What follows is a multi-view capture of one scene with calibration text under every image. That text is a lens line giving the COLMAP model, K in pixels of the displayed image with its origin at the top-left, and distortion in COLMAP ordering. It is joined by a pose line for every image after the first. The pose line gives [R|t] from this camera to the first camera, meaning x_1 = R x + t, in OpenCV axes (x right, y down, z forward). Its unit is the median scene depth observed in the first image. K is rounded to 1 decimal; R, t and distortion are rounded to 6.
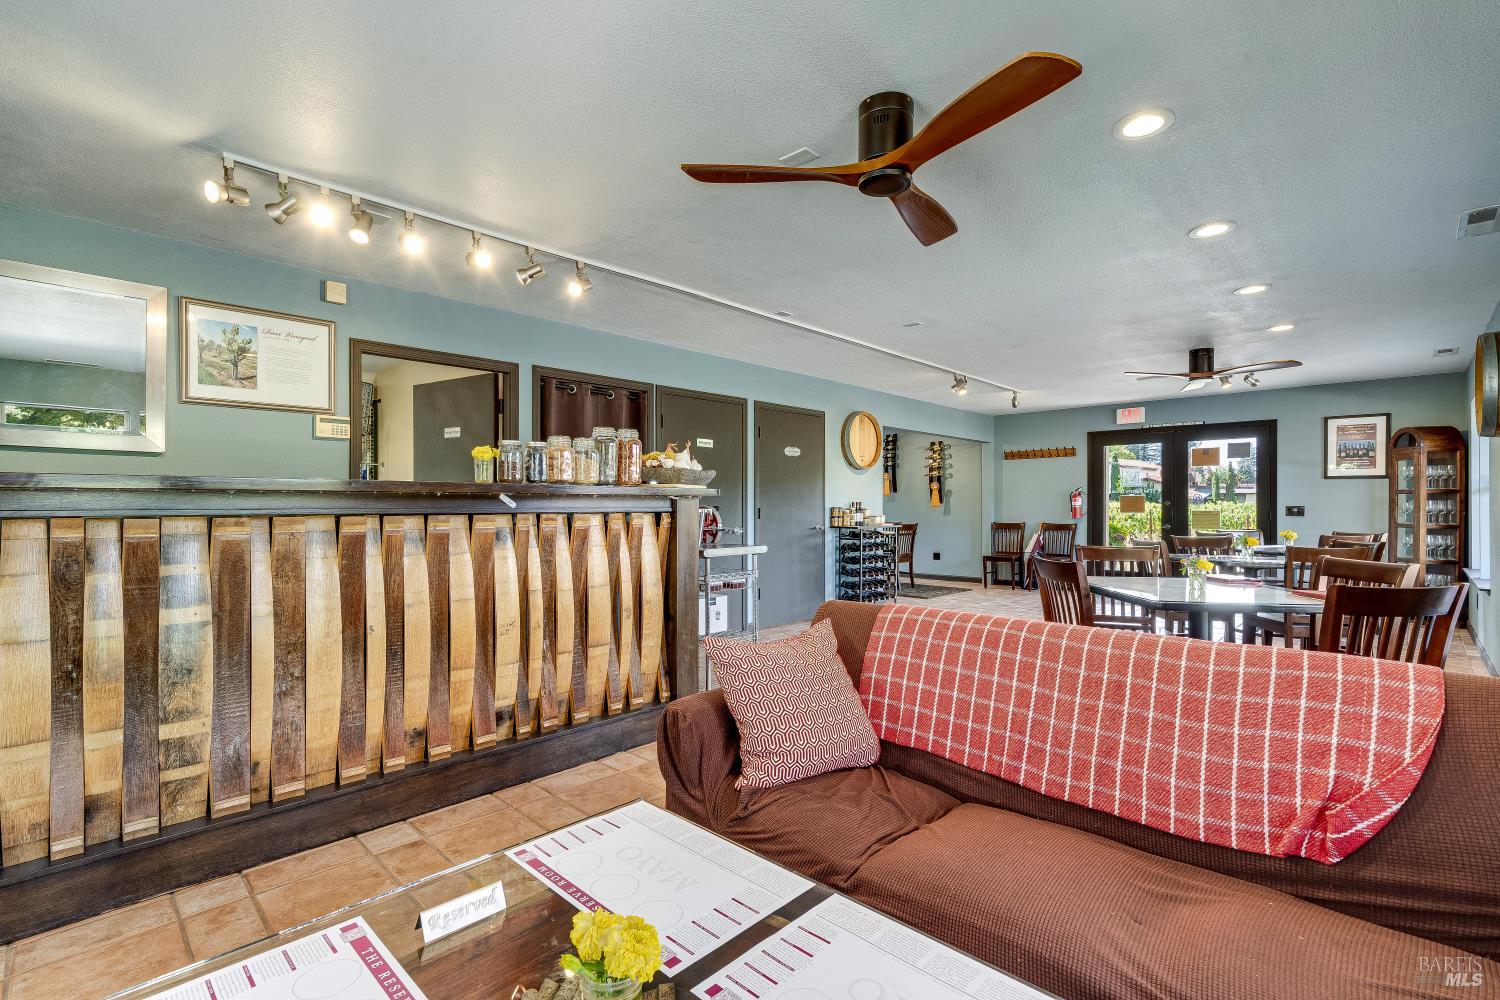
lens RADIAL K [[685.7, 0, 745.8], [0, 685.7, 517.5], [0, 0, 1]] dist [-0.002343, 0.000139]
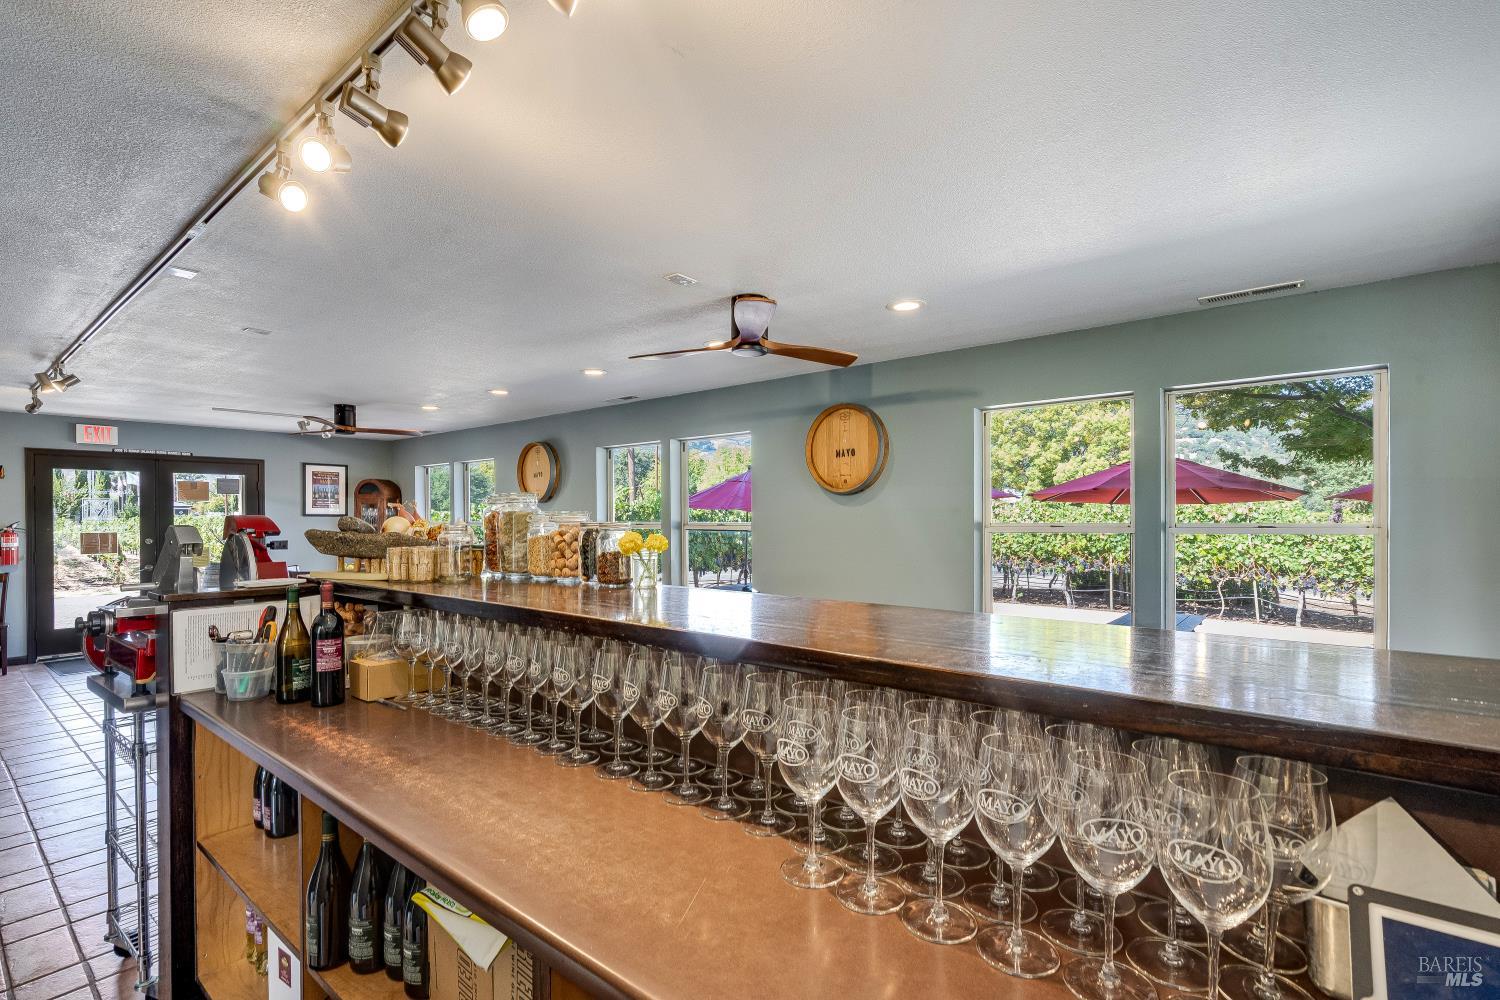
lens RADIAL K [[698.7, 0, 752.3], [0, 698.7, 513.1], [0, 0, 1]] dist [-0.000689, -0.000442]
pose [[-0.078514, 0.003751, 0.996906, -0.391123], [0.023999, 0.999710, -0.001871, -0.042183], [-0.996624, 0.023778, -0.078581, 0.347436]]
